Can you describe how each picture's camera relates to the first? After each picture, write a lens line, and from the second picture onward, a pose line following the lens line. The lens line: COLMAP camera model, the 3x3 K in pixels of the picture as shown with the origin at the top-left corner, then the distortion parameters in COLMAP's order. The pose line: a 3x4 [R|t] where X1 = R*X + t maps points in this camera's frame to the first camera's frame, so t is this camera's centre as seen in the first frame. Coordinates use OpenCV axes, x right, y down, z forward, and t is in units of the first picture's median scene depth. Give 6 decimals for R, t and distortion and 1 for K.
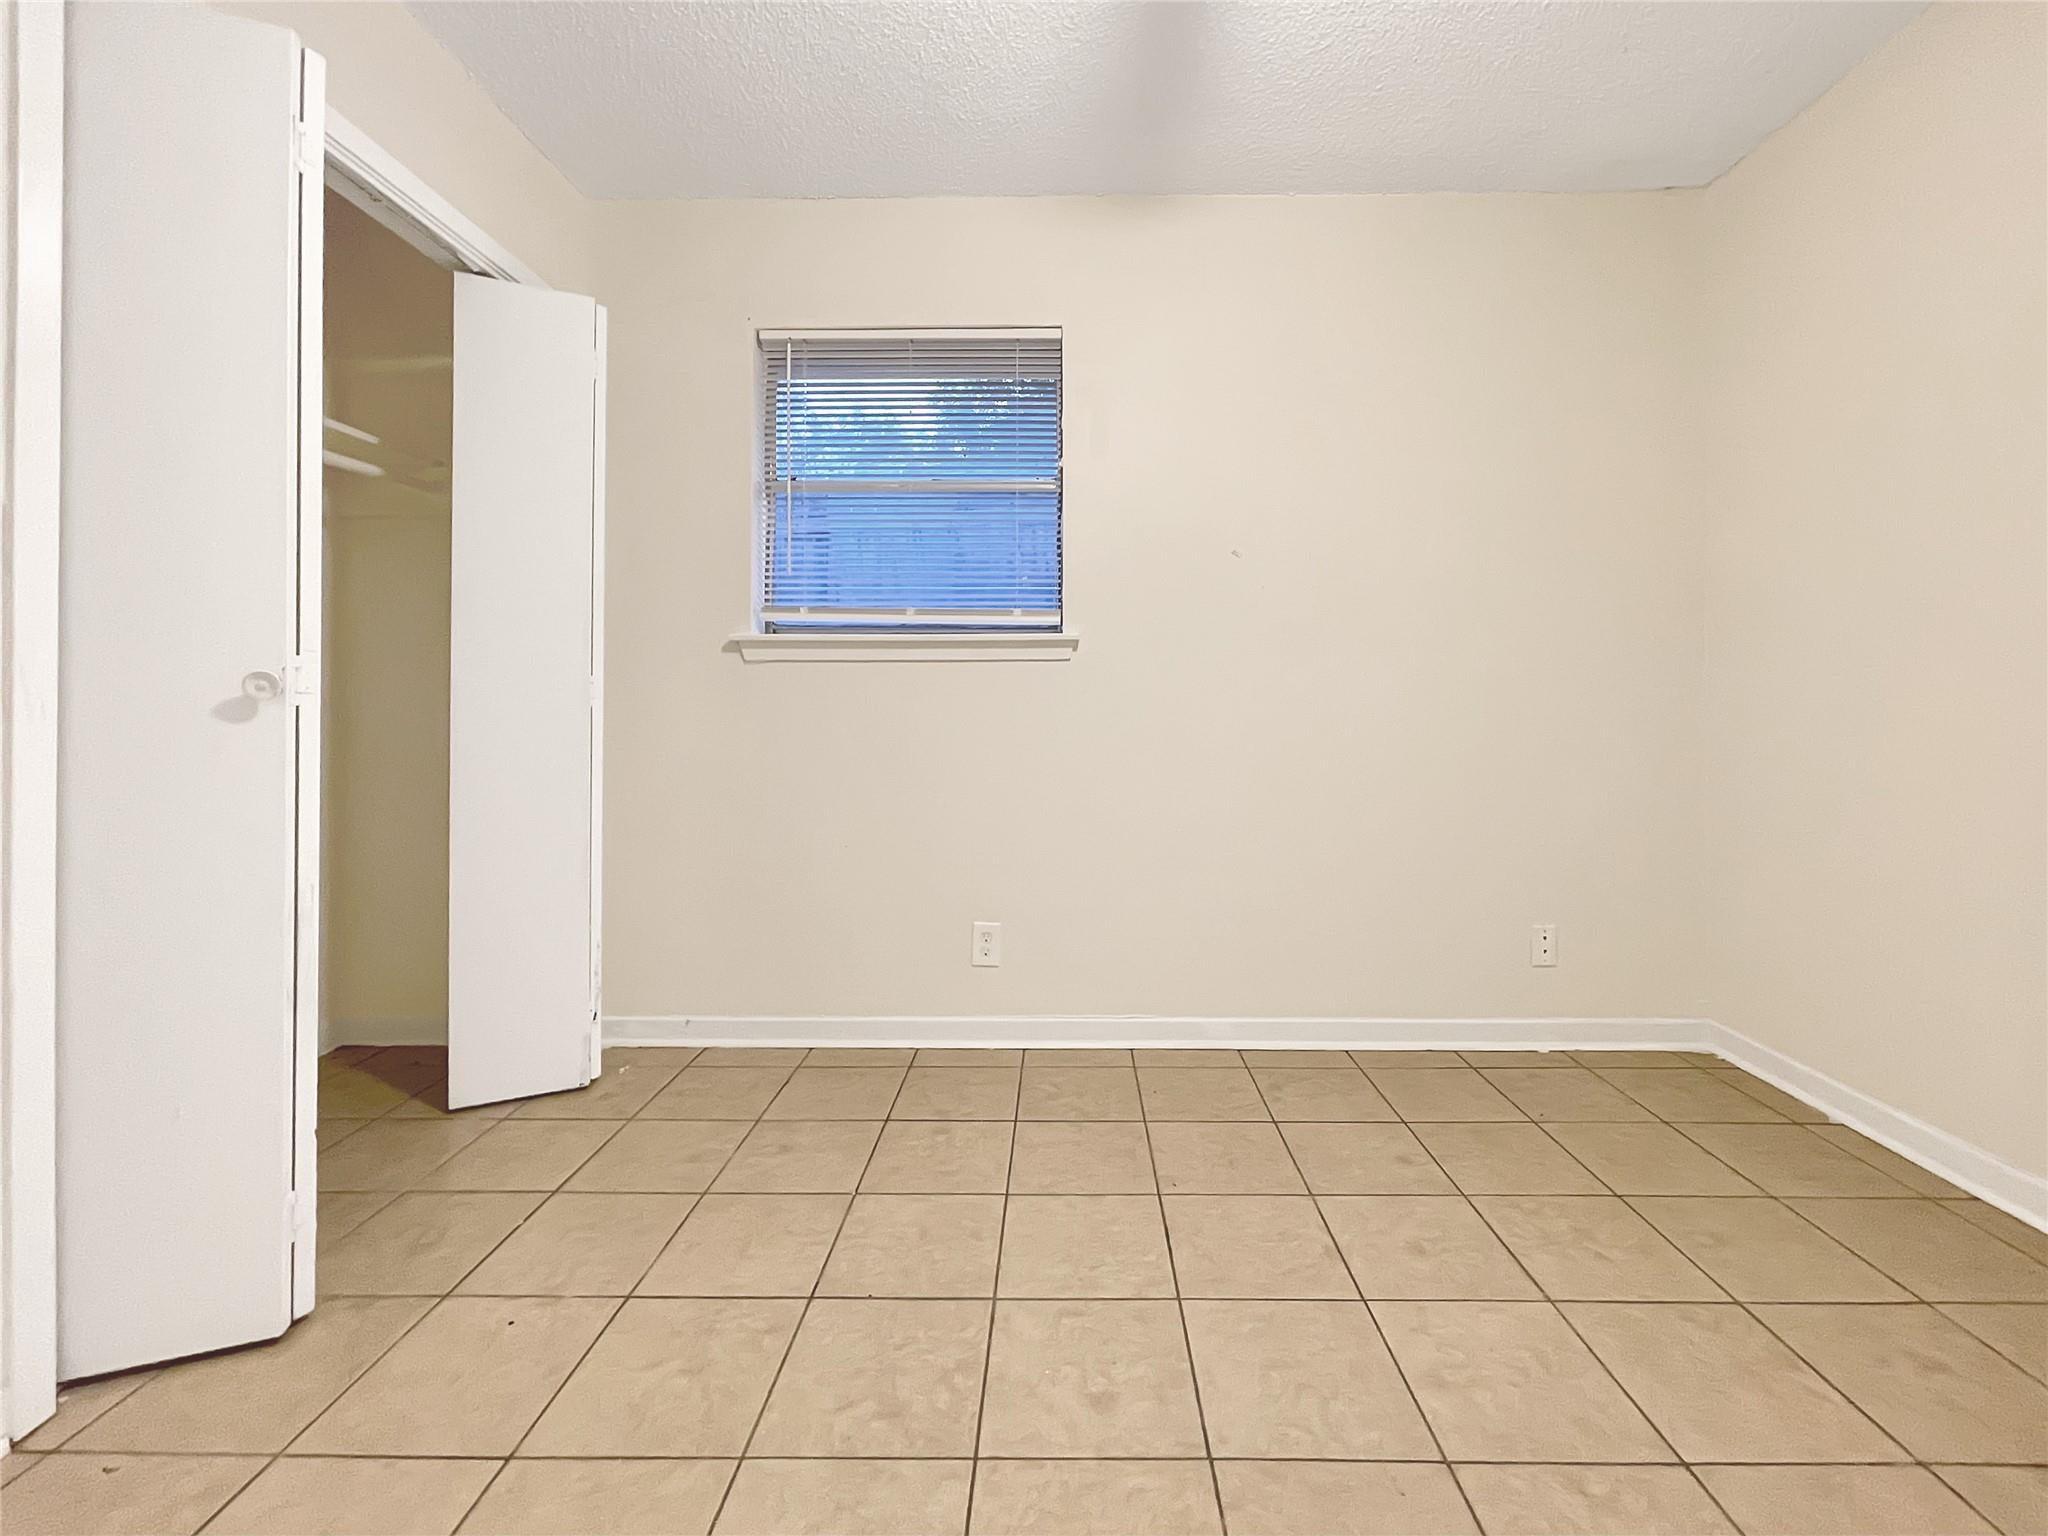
lens RADIAL K [[857.4, 0, 1055.7], [0, 857.4, 707.3], [0, 0, 1]] dist [-0.000033, -0.000351]
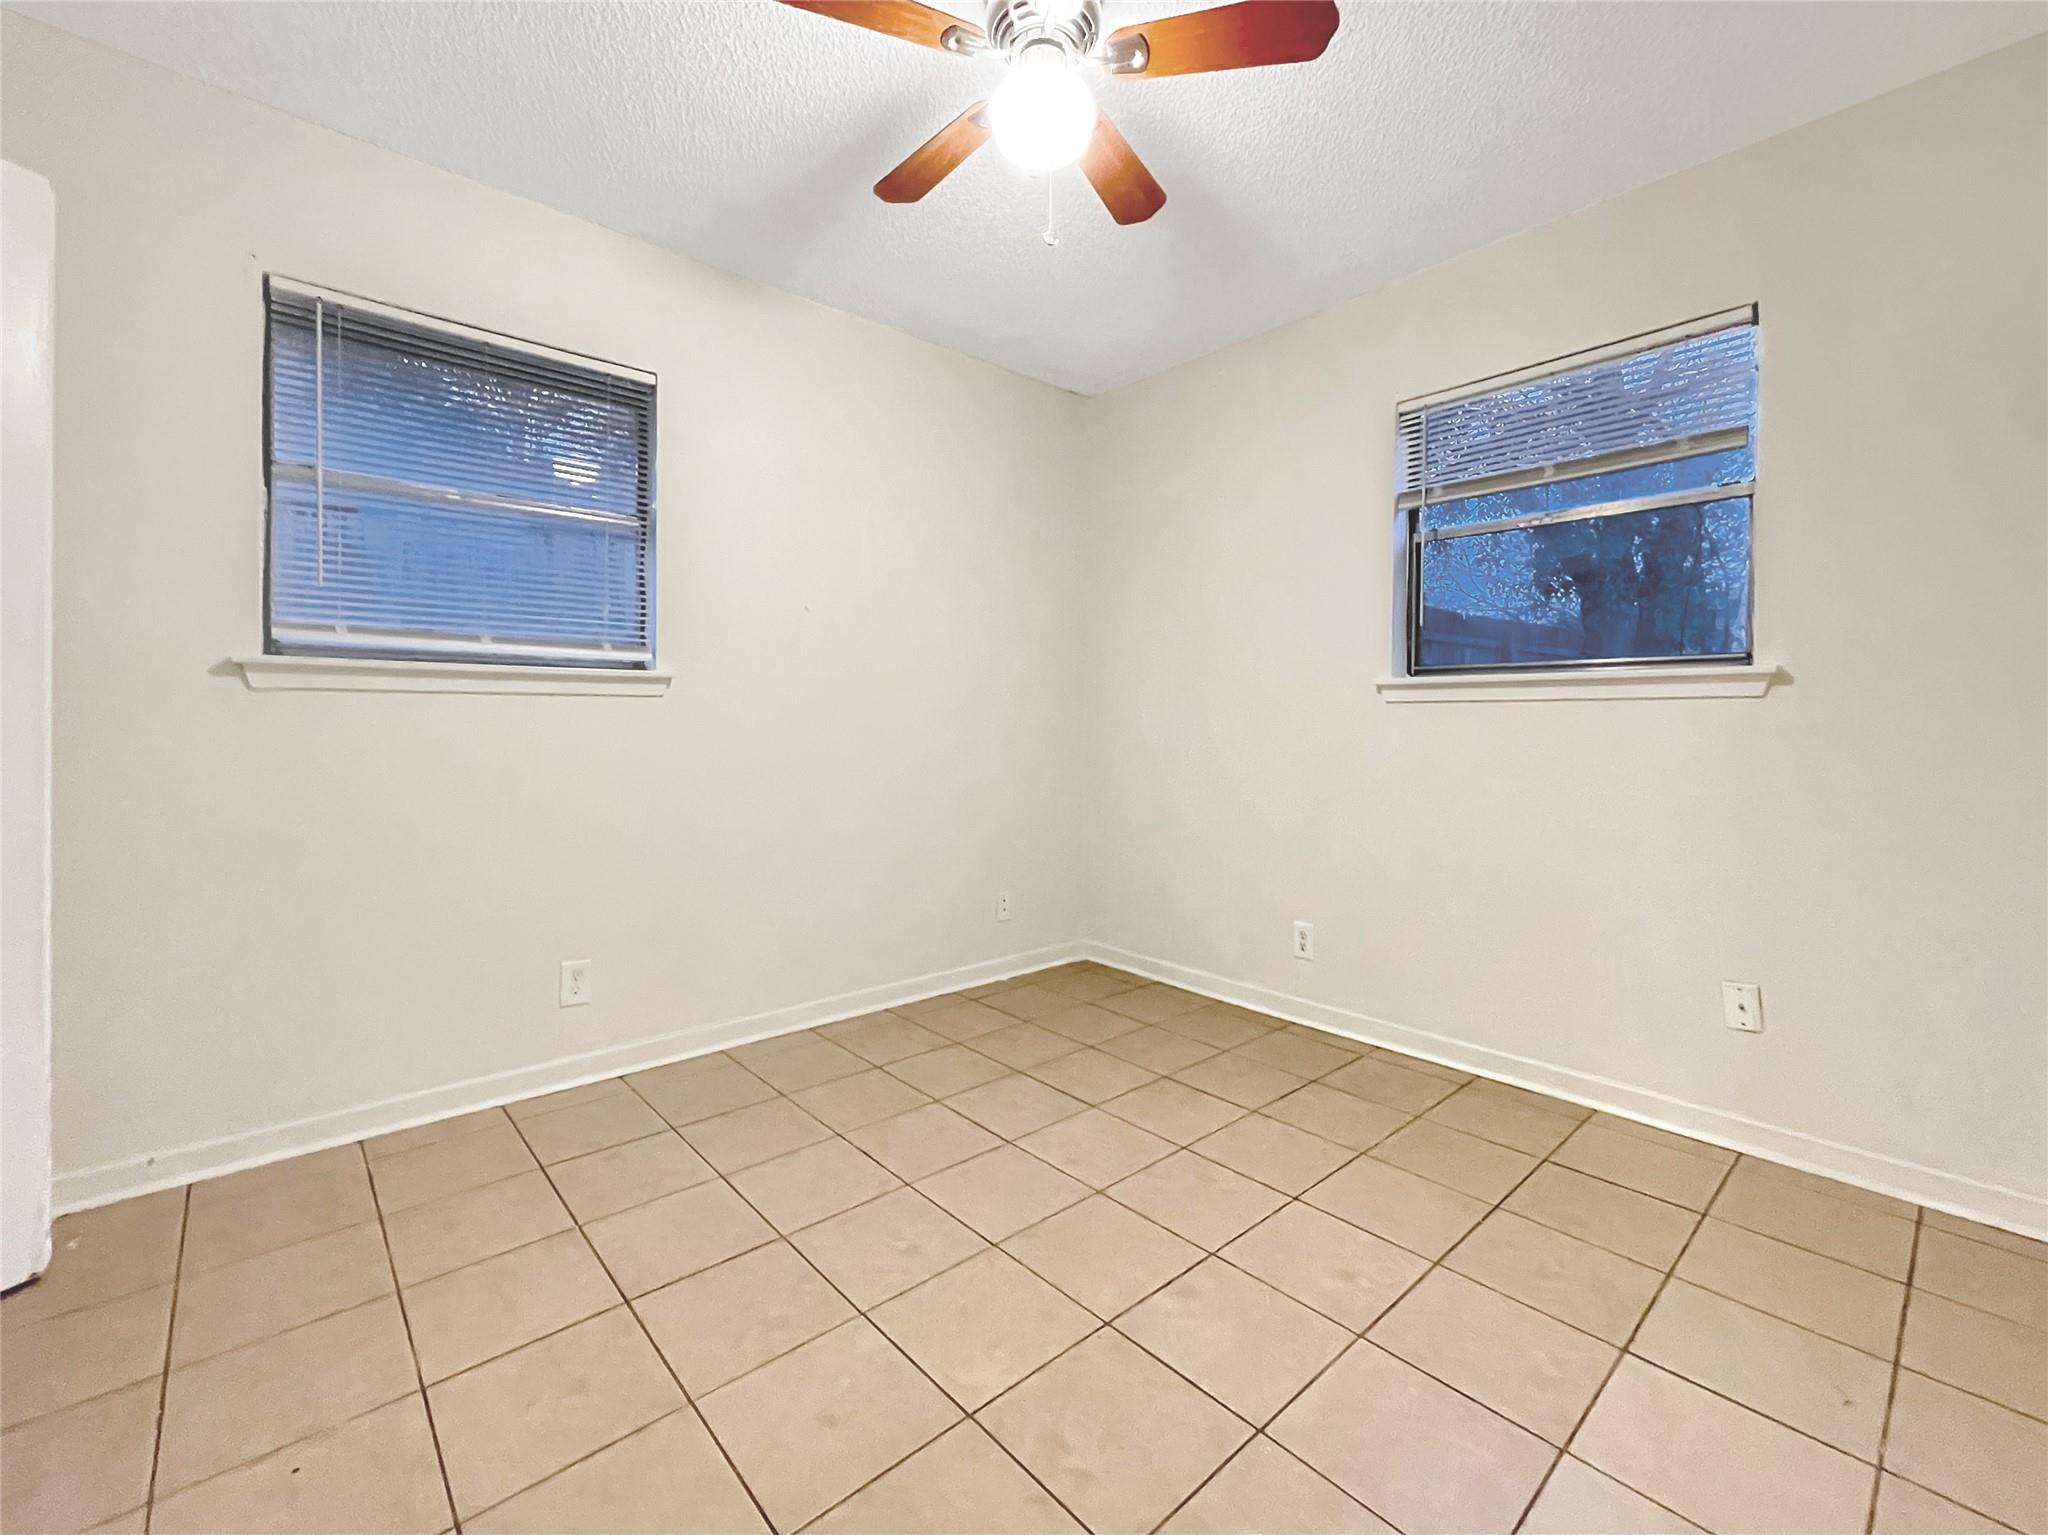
lens RADIAL K [[850.2, 0, 1020.7], [0, 850.2, 744.7], [0, 0, 1]] dist [-0.004012, -0.000205]
pose [[0.746209, -0.011494, 0.665612, -0.352908], [-0.006332, 0.999683, 0.024362, -0.024907], [-0.665682, -0.022394, 0.745900, -0.064591]]
